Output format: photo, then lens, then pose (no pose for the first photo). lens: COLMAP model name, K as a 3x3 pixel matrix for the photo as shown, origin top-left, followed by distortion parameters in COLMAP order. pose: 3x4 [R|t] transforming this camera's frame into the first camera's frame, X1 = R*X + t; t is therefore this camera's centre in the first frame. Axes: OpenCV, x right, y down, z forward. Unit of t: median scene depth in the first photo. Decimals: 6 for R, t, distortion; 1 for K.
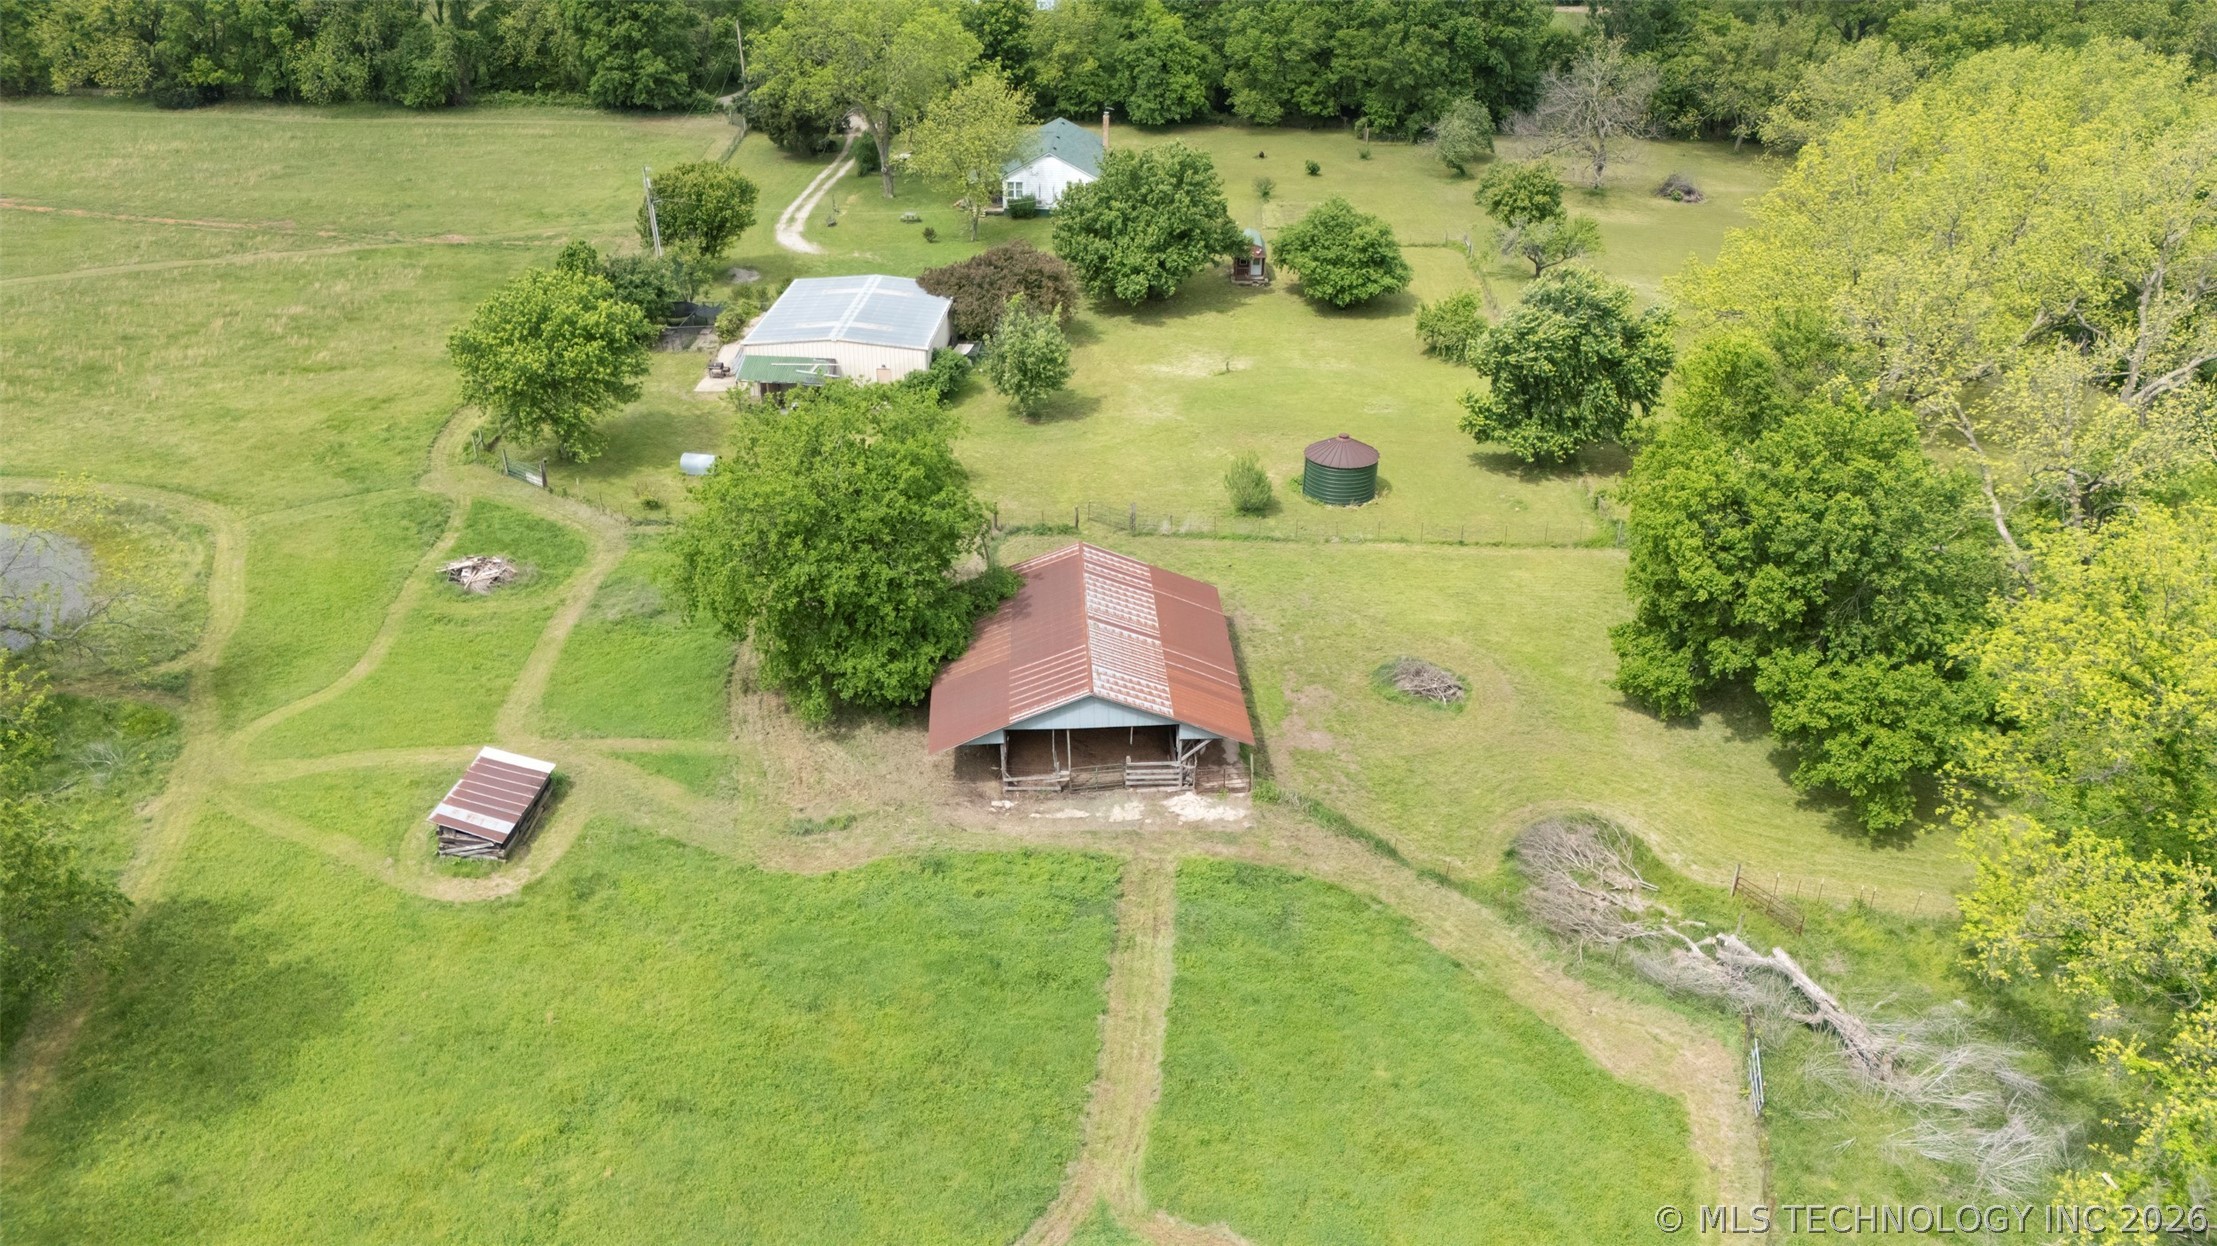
lens RADIAL K [[1652.6, 0, 1114.7], [0, 1652.6, 623.3], [0, 0, 1]] dist [0.062018, -0.070138]
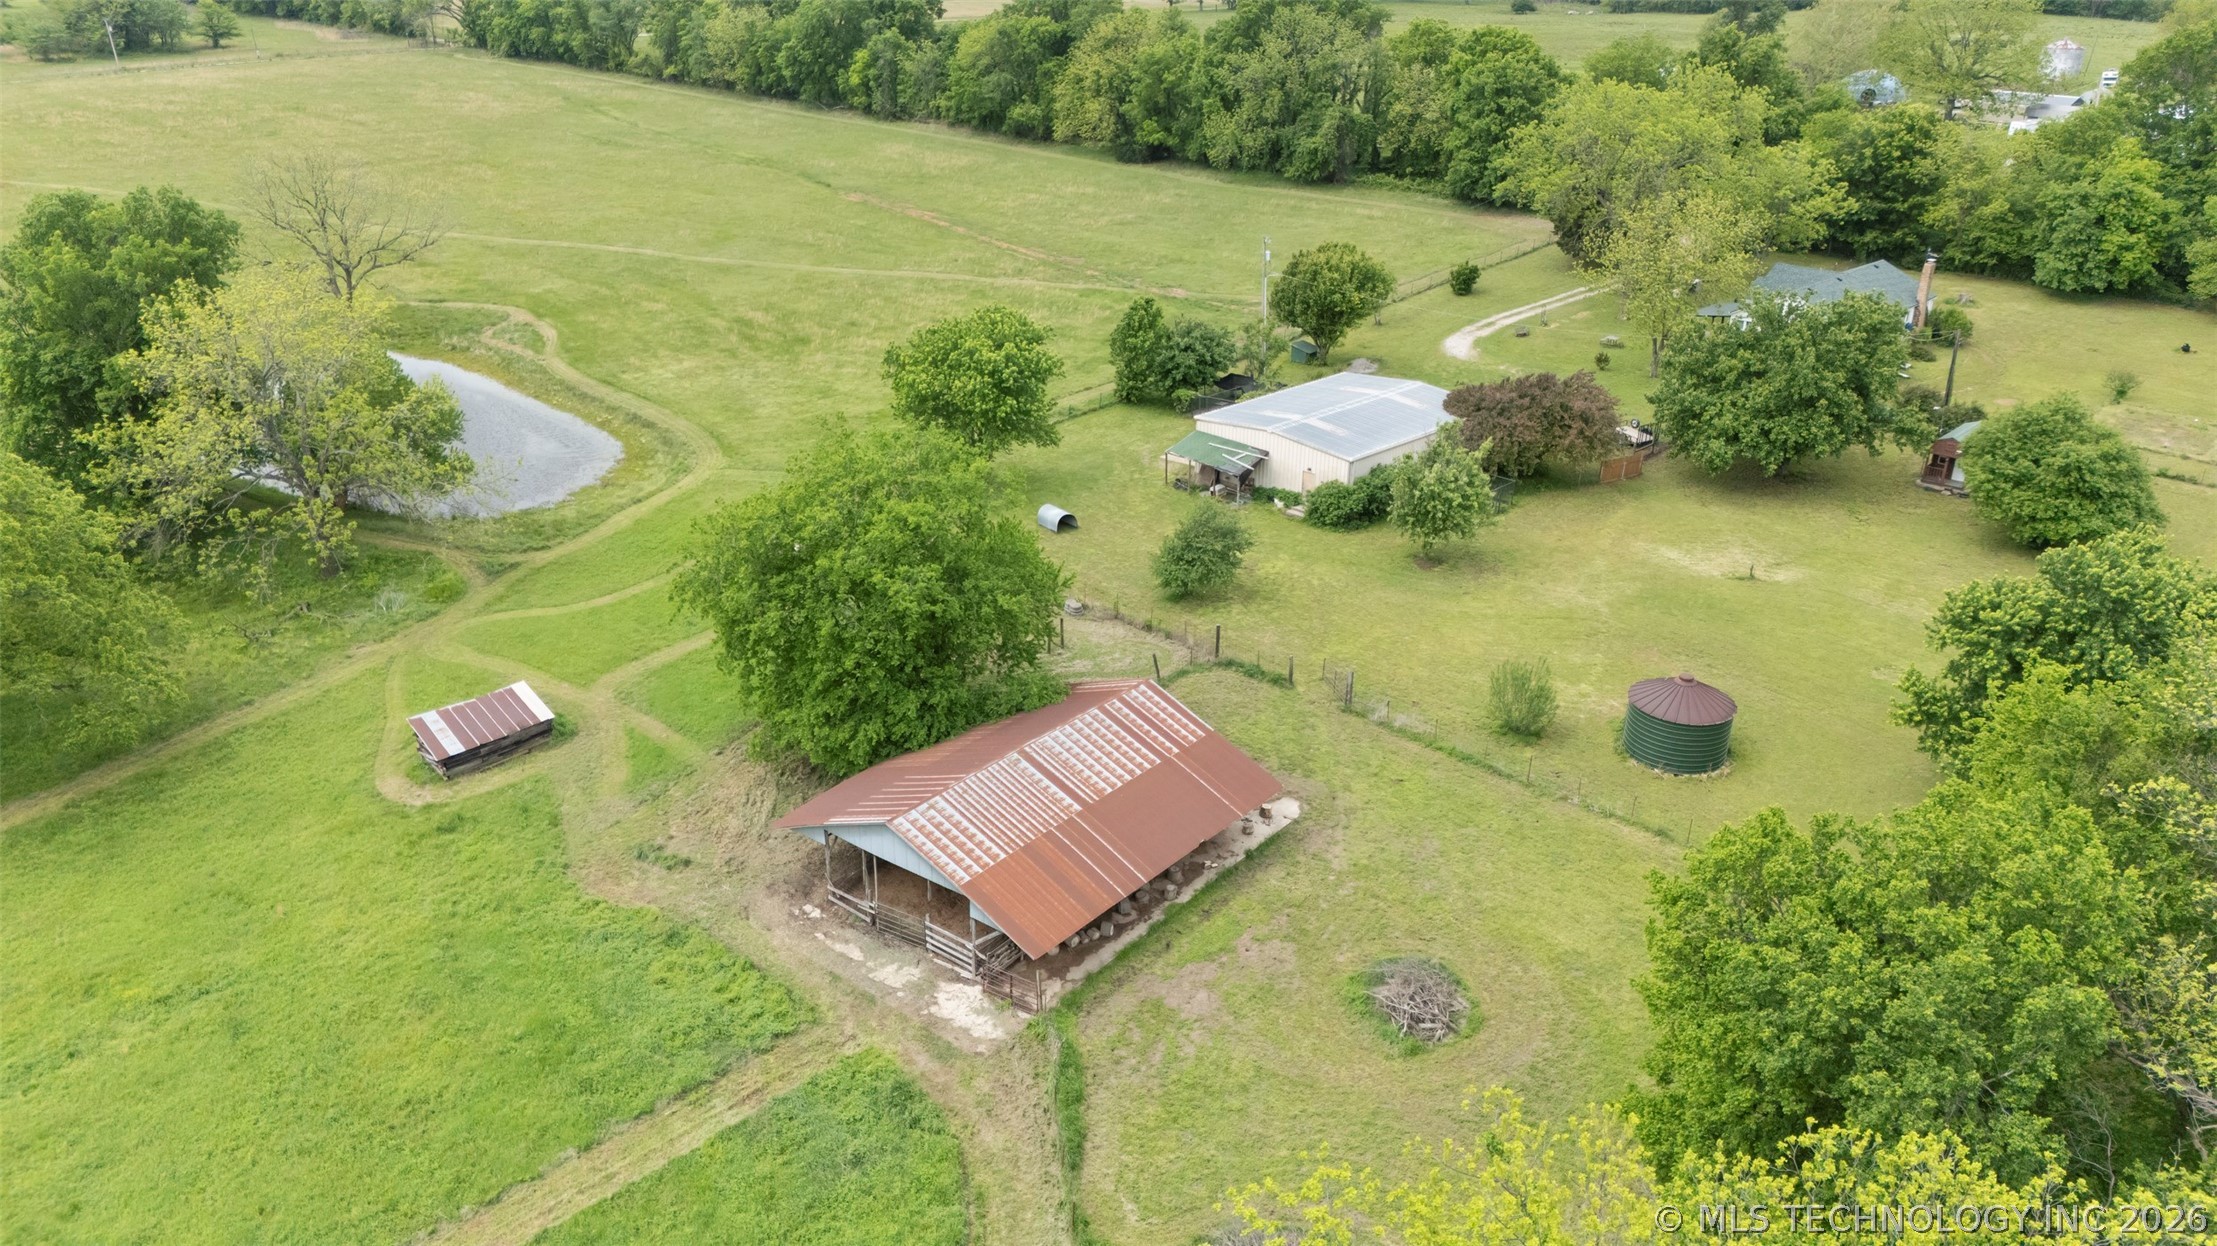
lens RADIAL K [[1652.6, 0, 1114.7], [0, 1652.6, 623.3], [0, 0, 1]] dist [0.062018, -0.070138]
pose [[0.738199, 0.265735, -0.620038, 0.313469], [-0.308326, 0.950429, 0.040249, -0.068418], [0.599998, 0.161462, 0.783539, 0.212309]]
